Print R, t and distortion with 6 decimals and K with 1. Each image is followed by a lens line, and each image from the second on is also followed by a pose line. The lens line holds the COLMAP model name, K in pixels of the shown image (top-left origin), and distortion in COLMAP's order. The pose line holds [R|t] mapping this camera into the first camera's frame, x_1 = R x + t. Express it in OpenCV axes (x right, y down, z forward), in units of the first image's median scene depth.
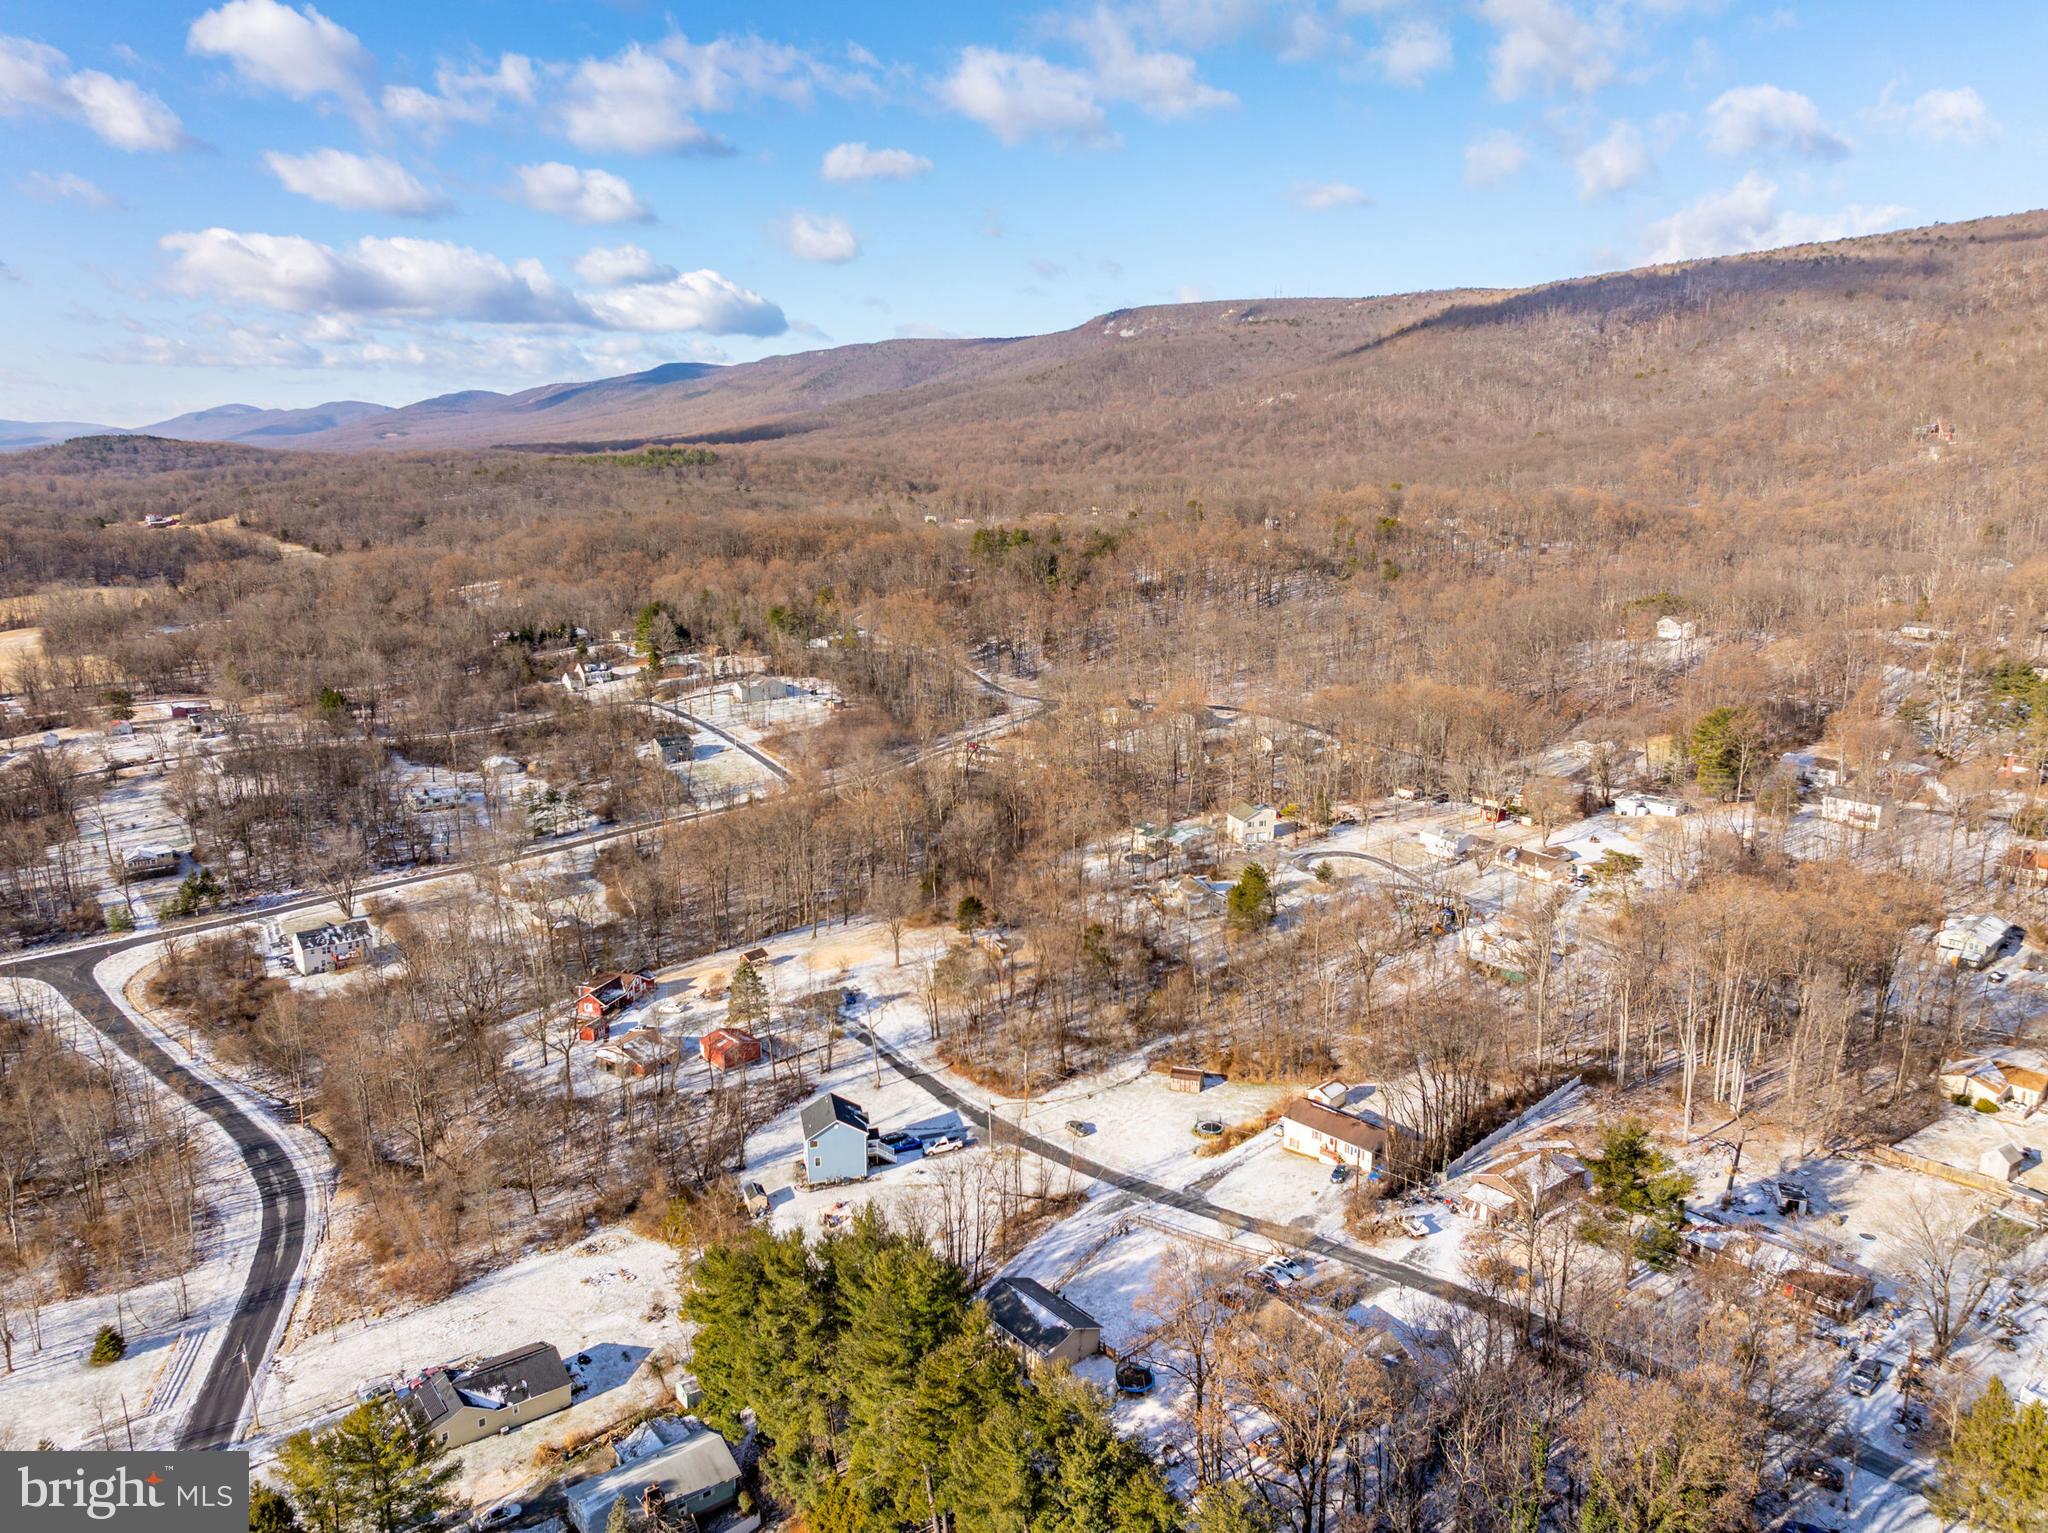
lens RADIAL K [[1448.1, 0, 1024.0], [0, 1448.1, 766.5], [0, 0, 1]] dist [-0.007611, -0.008270]
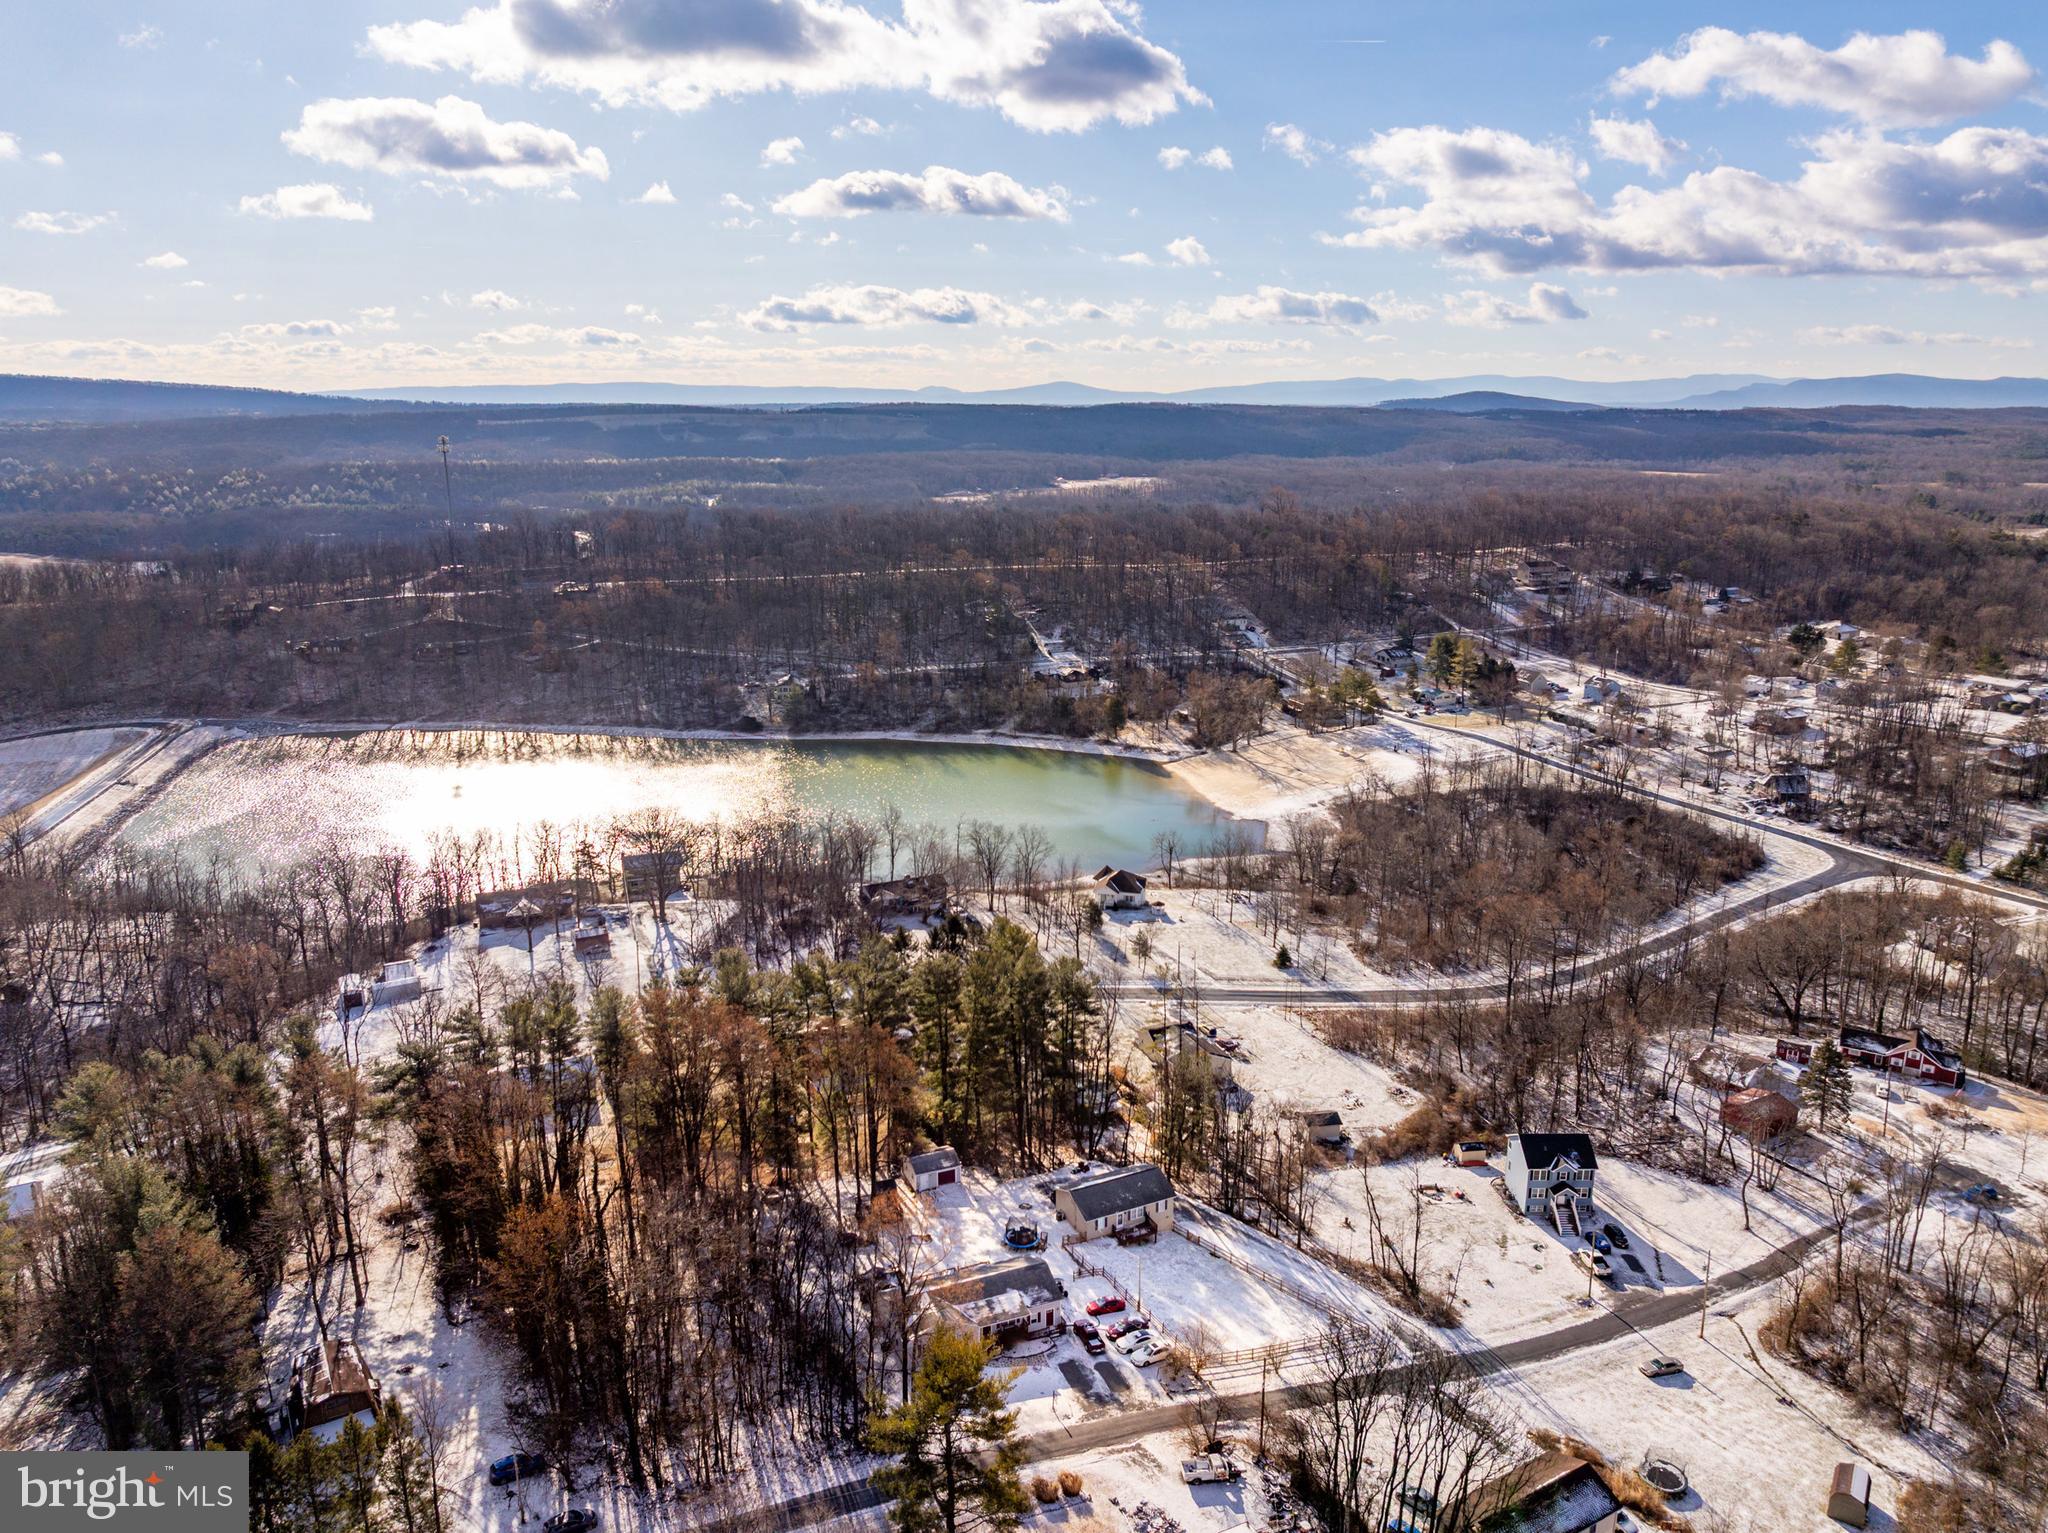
lens RADIAL K [[1448.1, 0, 1024.0], [0, 1448.1, 766.5], [0, 0, 1]] dist [-0.007611, -0.008270]
pose [[-0.226719, 0.256617, -0.939546, 0.810254], [-0.214480, 0.927830, 0.305172, -0.200616], [0.950051, 0.270702, -0.155317, 0.850625]]
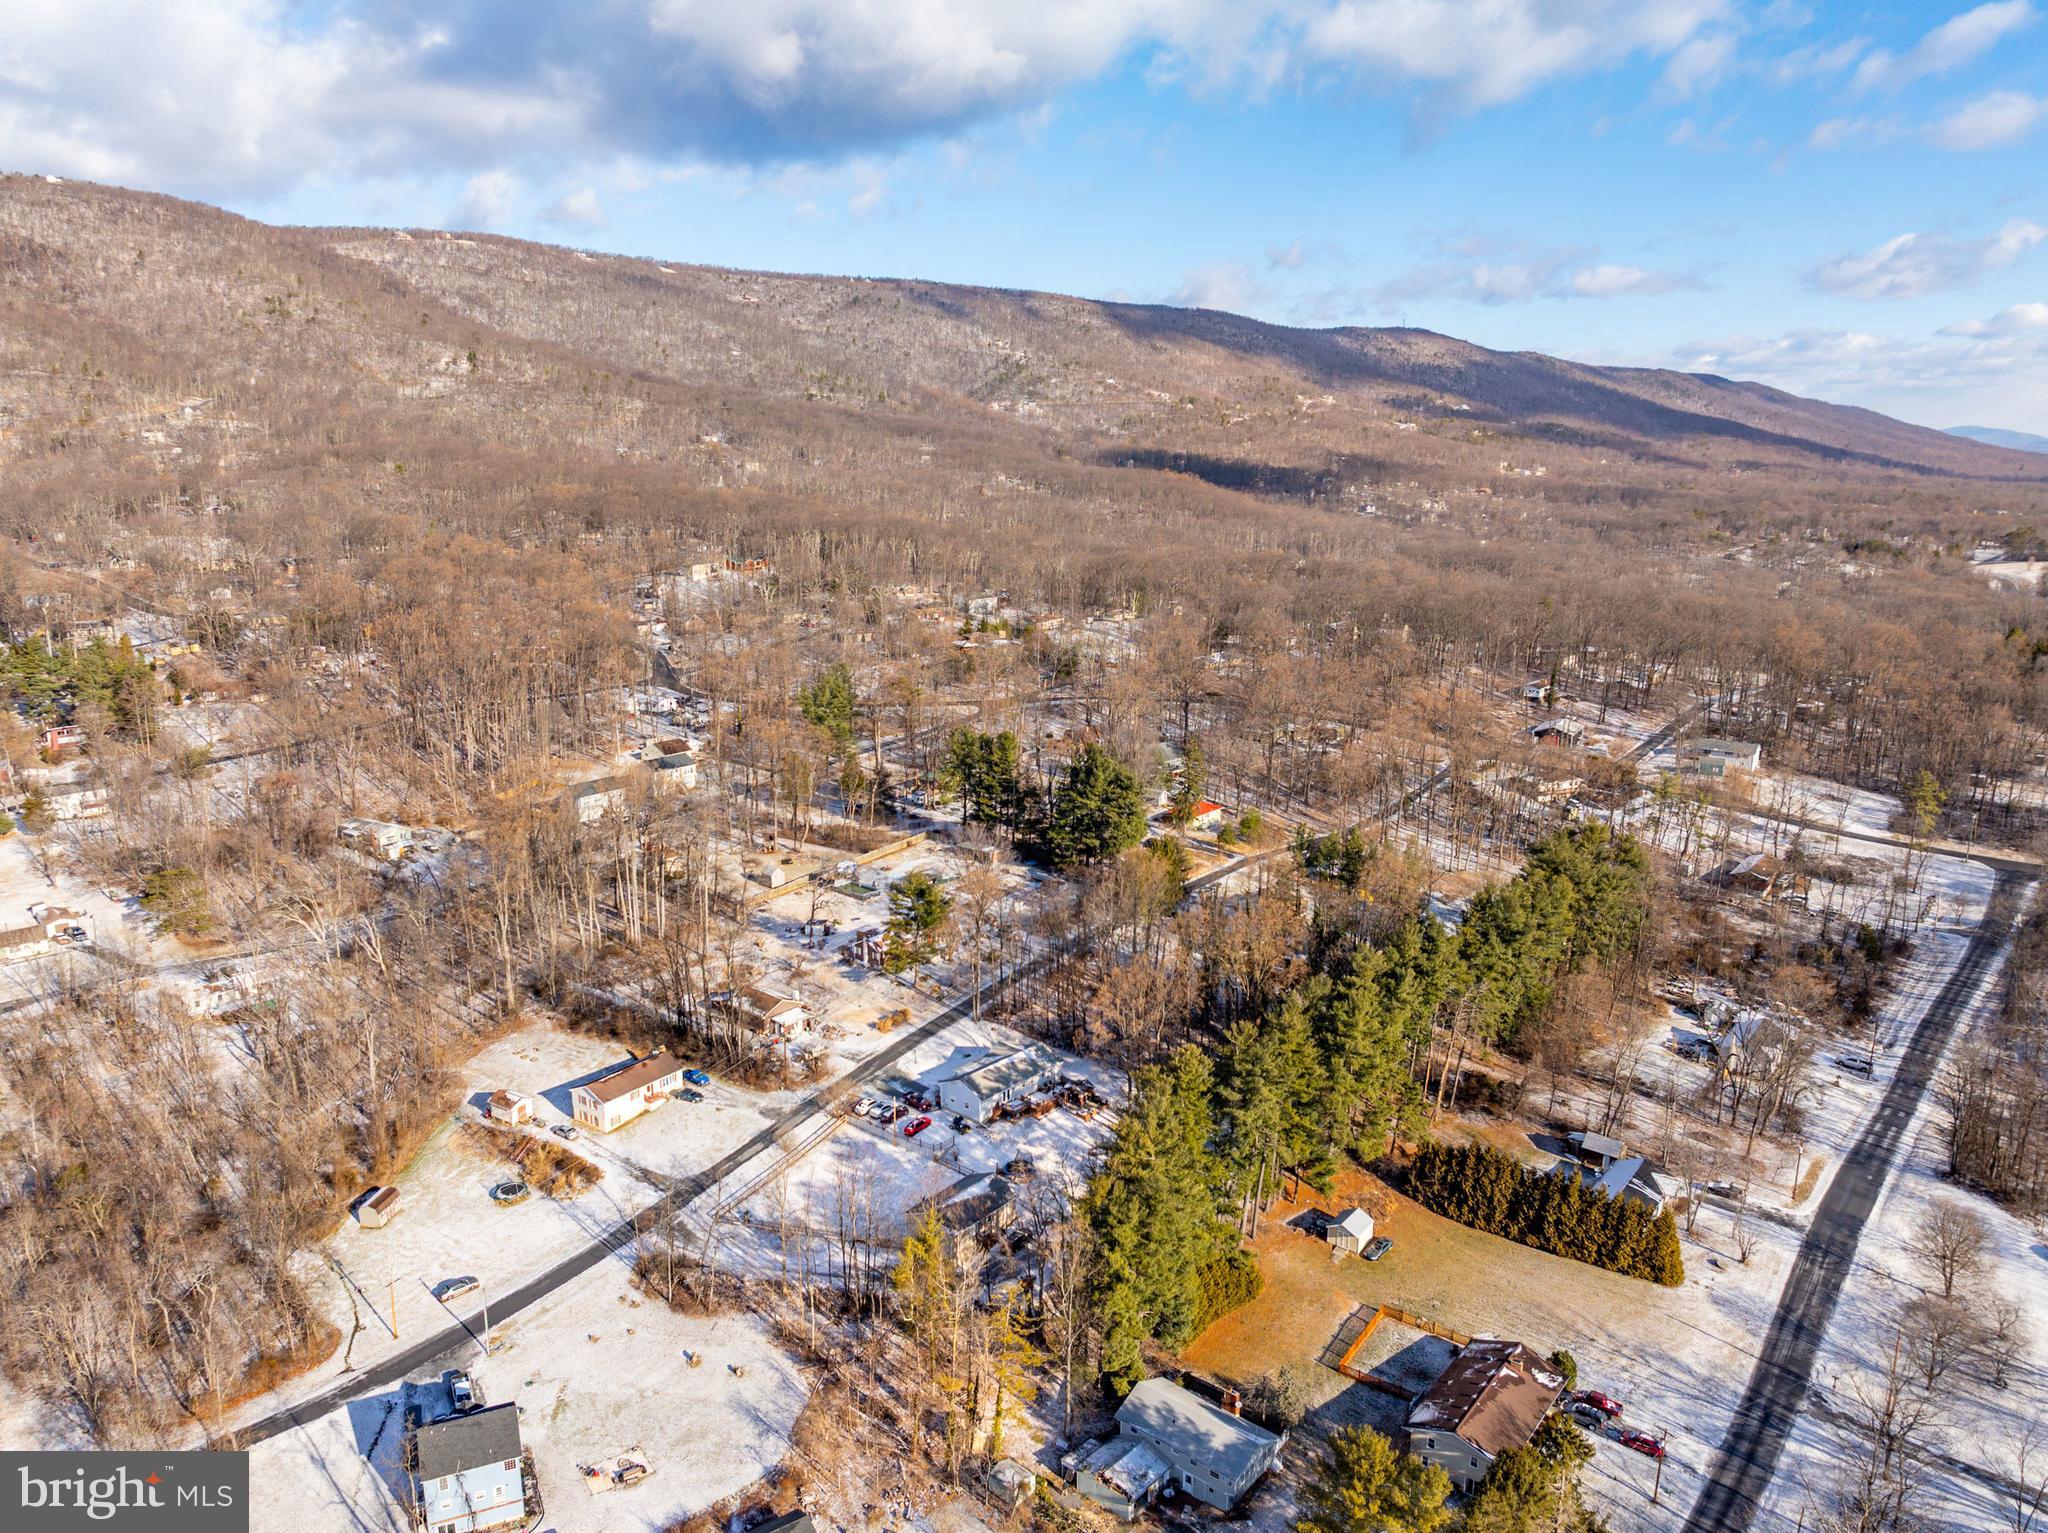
lens RADIAL K [[1448.1, 0, 1024.0], [0, 1448.1, 766.5], [0, 0, 1]] dist [-0.007611, -0.008270]
pose [[-0.182255, -0.221084, 0.958074, -0.836215], [0.219765, 0.940584, 0.258854, -0.184750], [-0.958377, 0.257729, -0.122840, 0.838122]]
